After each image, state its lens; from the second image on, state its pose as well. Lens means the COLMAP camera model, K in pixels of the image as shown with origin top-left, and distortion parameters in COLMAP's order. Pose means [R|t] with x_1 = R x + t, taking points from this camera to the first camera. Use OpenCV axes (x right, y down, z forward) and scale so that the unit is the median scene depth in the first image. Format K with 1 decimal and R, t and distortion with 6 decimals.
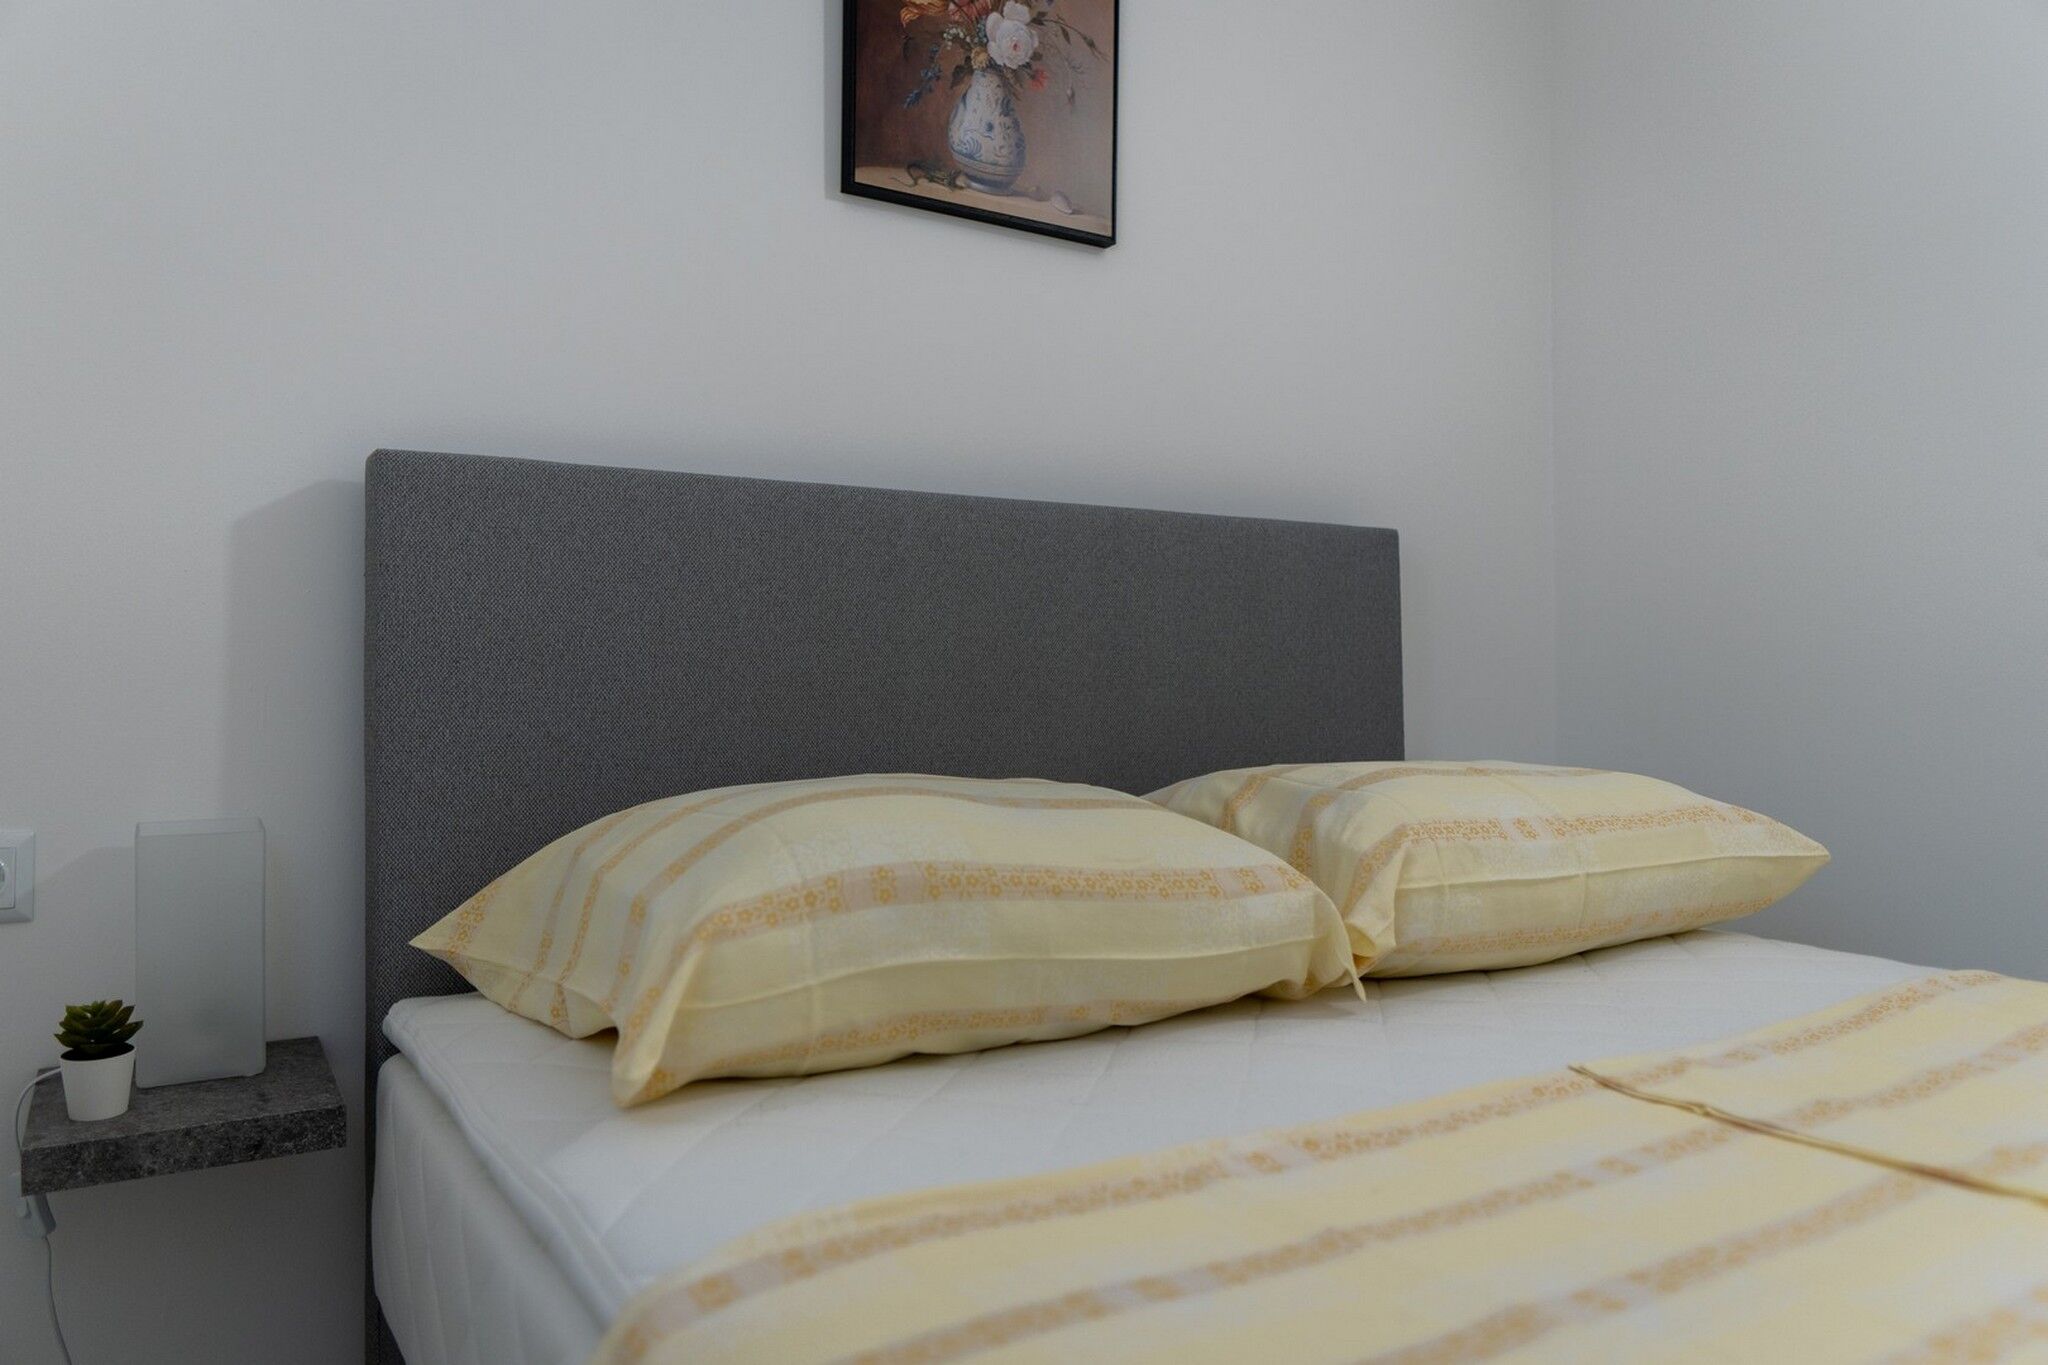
lens RADIAL K [[1448.9, 0, 1022.8], [0, 1448.9, 689.2], [0, 0, 1]] dist [-0.005526, 0.000370]
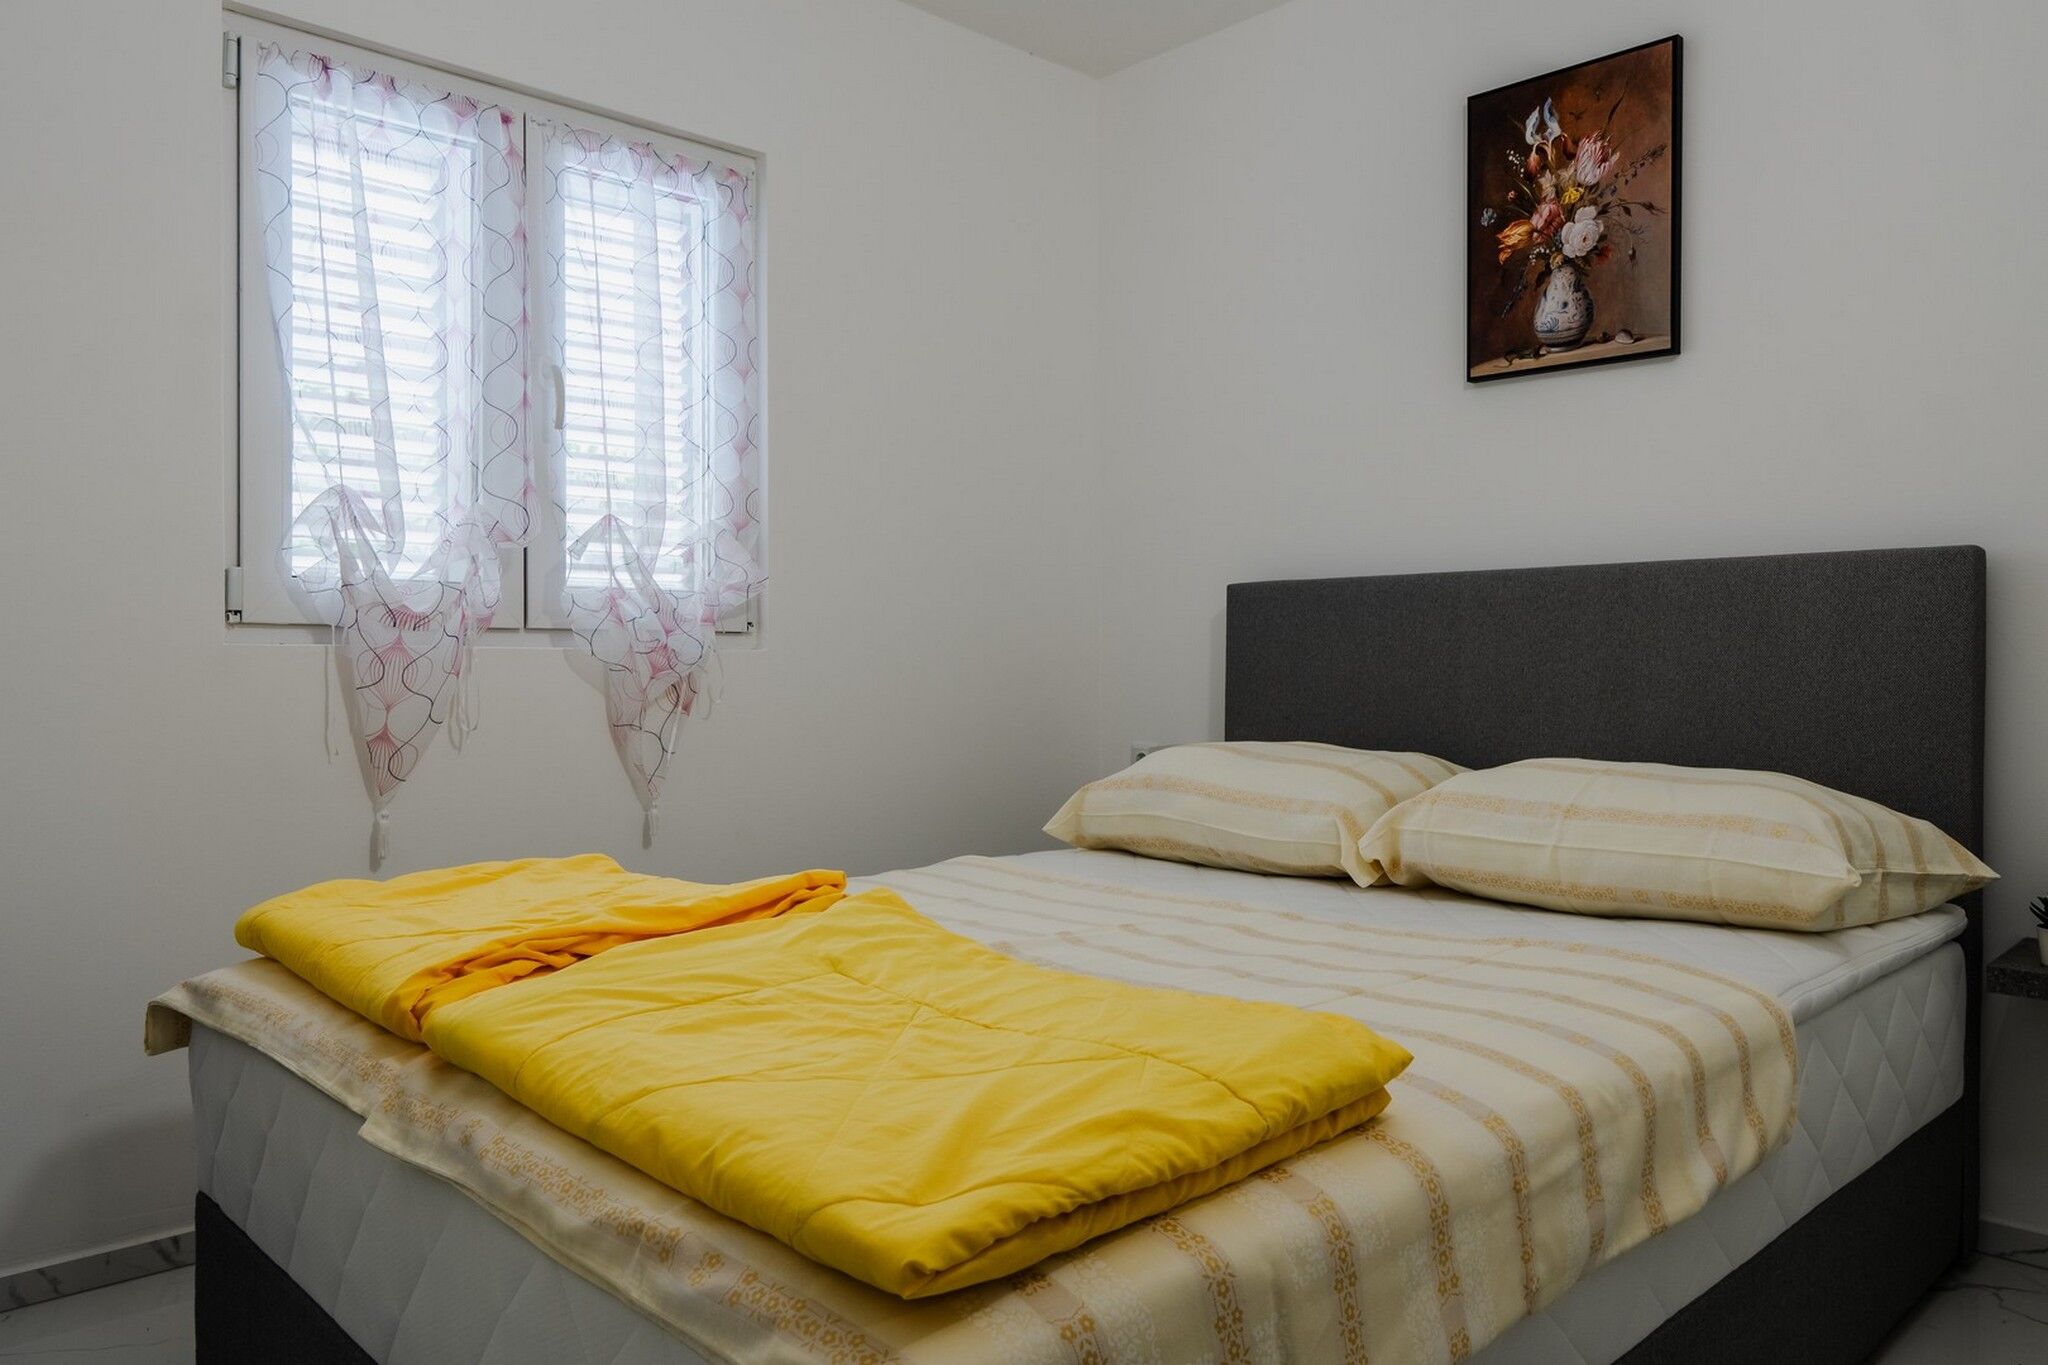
lens RADIAL K [[1448.9, 0, 1019.0], [0, 1448.9, 687.9], [0, 0, 1]] dist [-0.005526, 0.000370]
pose [[0.185948, 0.015734, -0.982434, 1.284051], [-0.002339, 0.999876, 0.015571, -0.031417], [0.982557, -0.000597, 0.185962, 0.204678]]
